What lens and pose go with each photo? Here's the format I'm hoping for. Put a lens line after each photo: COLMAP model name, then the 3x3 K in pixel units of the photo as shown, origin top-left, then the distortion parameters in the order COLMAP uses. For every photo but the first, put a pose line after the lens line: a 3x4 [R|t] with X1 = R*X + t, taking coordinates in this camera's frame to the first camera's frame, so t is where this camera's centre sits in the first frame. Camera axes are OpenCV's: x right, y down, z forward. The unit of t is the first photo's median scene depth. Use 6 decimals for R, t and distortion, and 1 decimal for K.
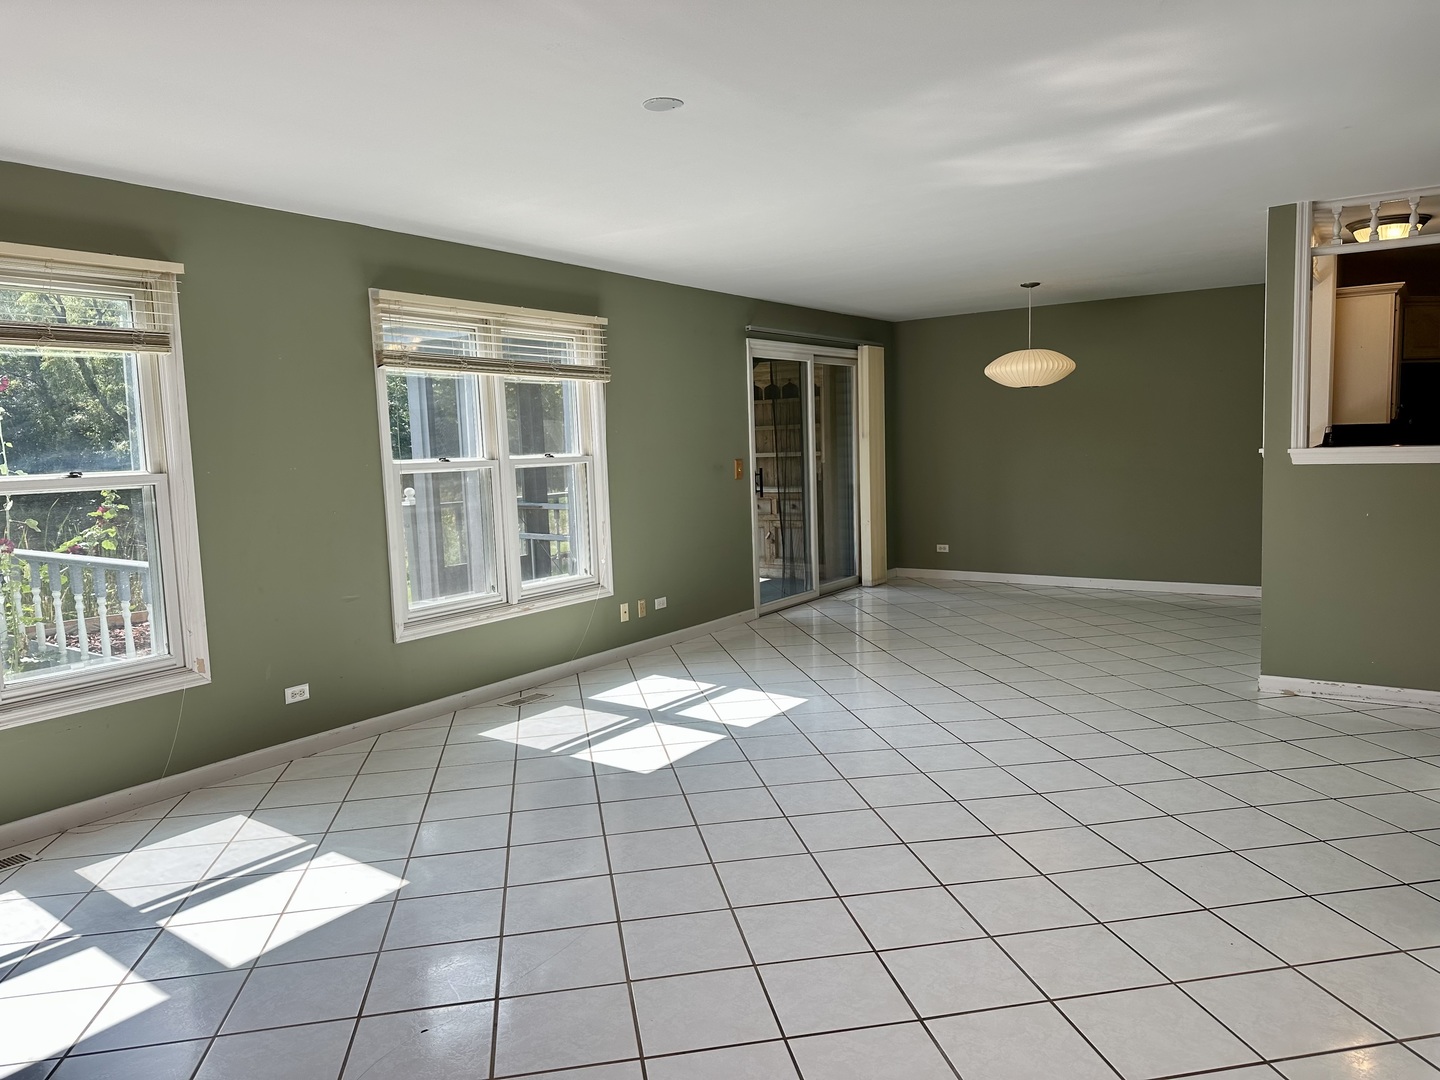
lens RADIAL K [[976.1, 0, 735.4], [0, 976.1, 540.9], [0, 0, 1]] dist [0.123826, -0.166683]
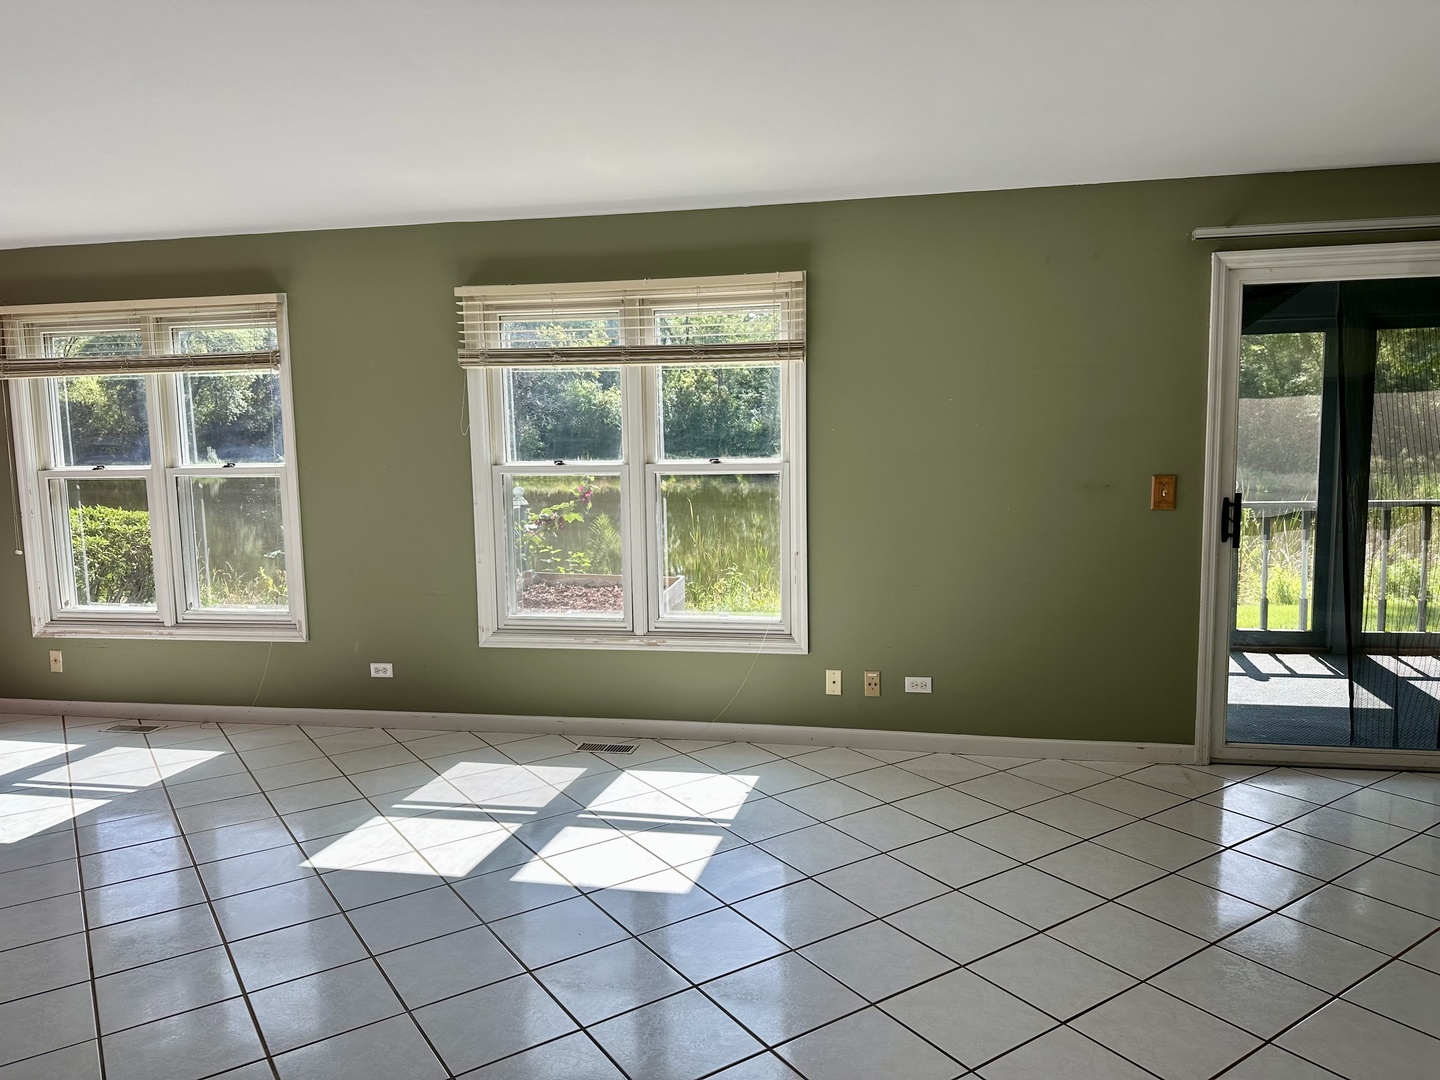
lens RADIAL K [[976.1, 0, 735.4], [0, 976.1, 540.9], [0, 0, 1]] dist [0.123826, -0.166683]
pose [[0.408786, 0.115107, -0.905342, 0.645365], [-0.092402, 0.992137, 0.084421, -0.108903], [0.907940, 0.049146, 0.416208, 0.825804]]
